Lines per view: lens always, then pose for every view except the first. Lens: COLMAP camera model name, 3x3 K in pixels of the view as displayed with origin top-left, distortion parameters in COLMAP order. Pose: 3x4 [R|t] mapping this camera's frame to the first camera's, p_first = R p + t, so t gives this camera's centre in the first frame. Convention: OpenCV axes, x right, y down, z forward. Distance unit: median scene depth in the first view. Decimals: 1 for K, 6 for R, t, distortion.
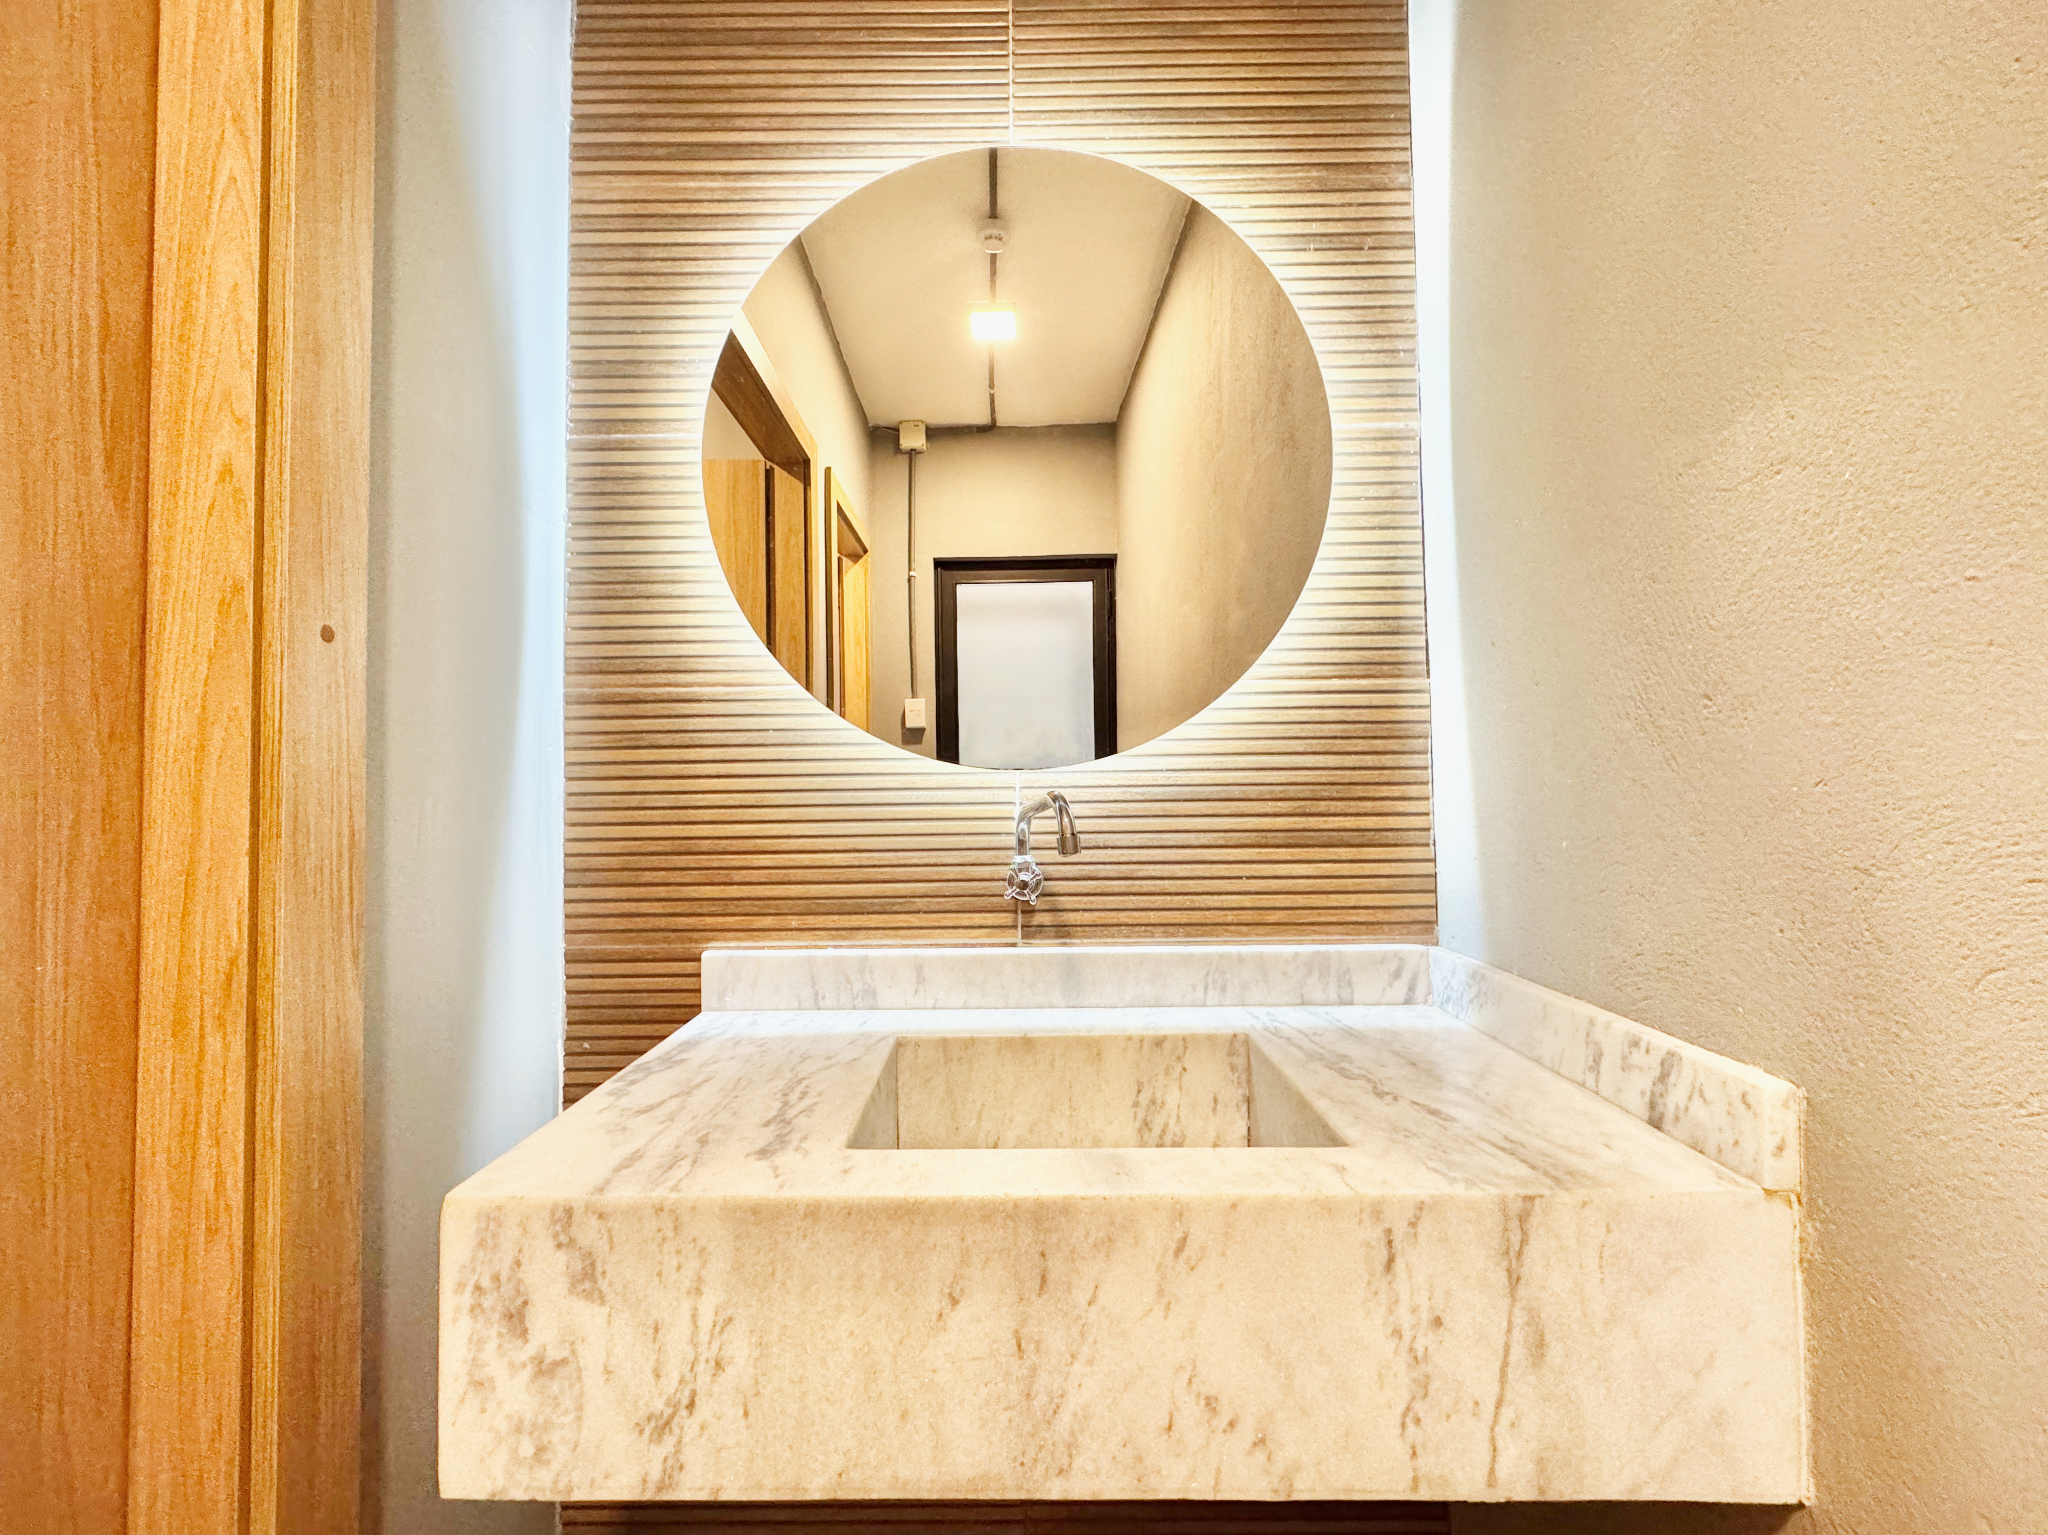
lens RADIAL K [[809.4, 0, 1024.0], [0, 809.4, 767.5], [0, 0, 1]] dist [0.001141, 0.000086]
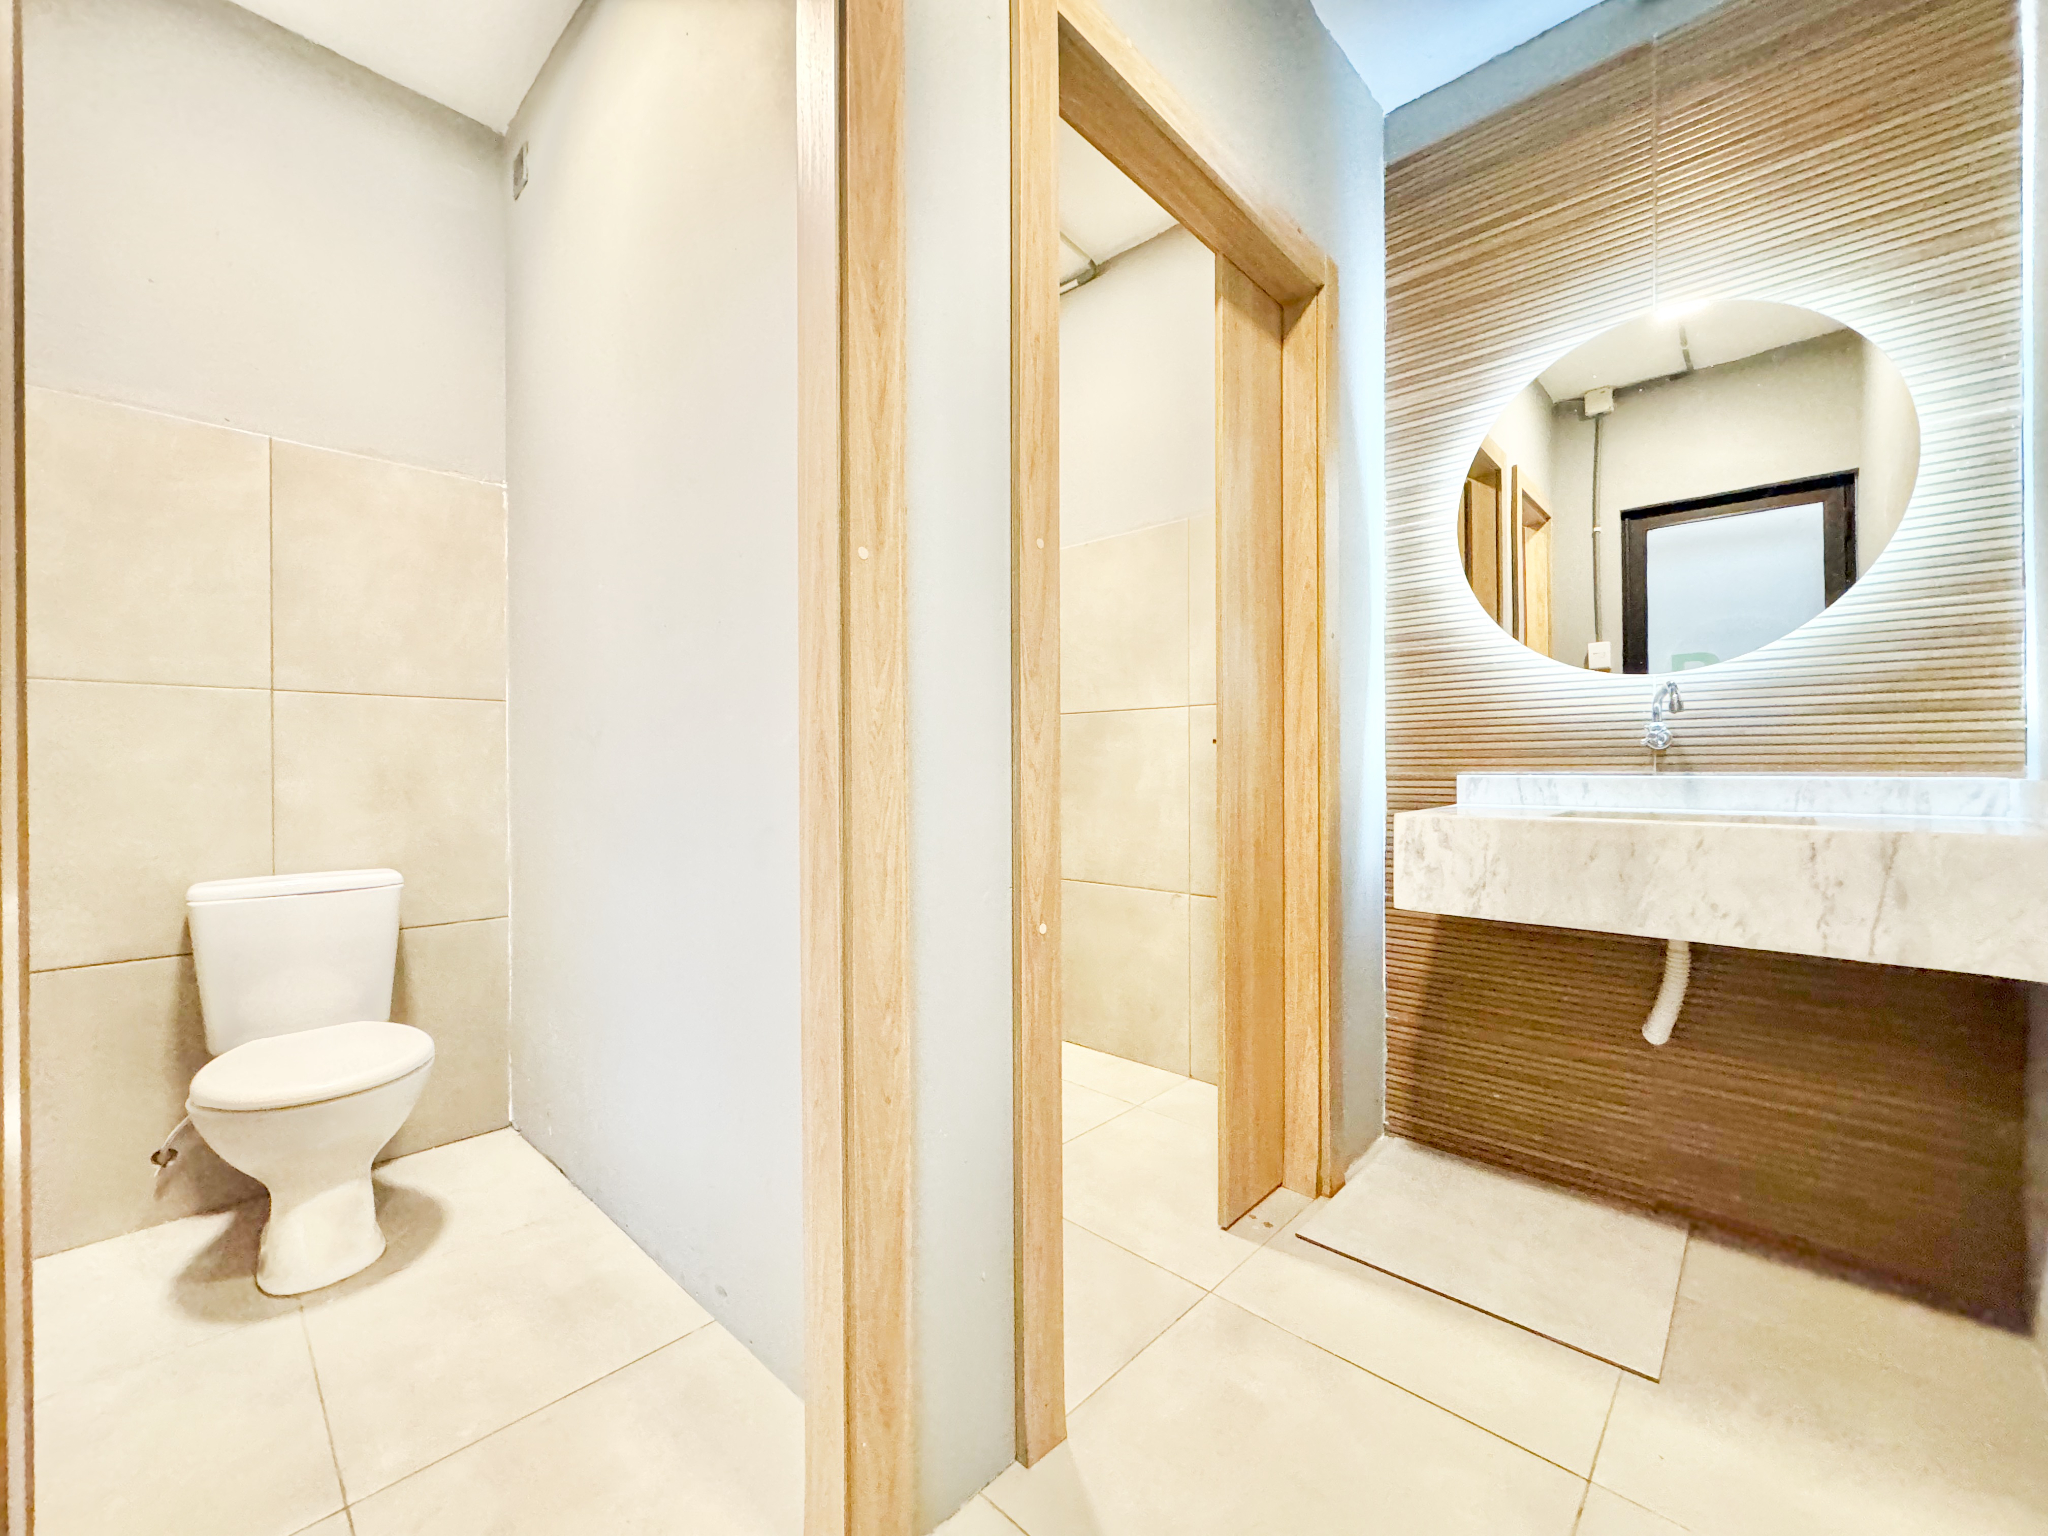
lens RADIAL K [[809.4, 0, 1024.0], [0, 809.4, 768.0], [0, 0, 1]] dist [0.001141, 0.000086]
pose [[0.724015, 0.013572, -0.689651, 0.218923], [0.016223, 0.999195, 0.036695, 0.119985], [0.689594, -0.037756, 0.723212, -1.231107]]
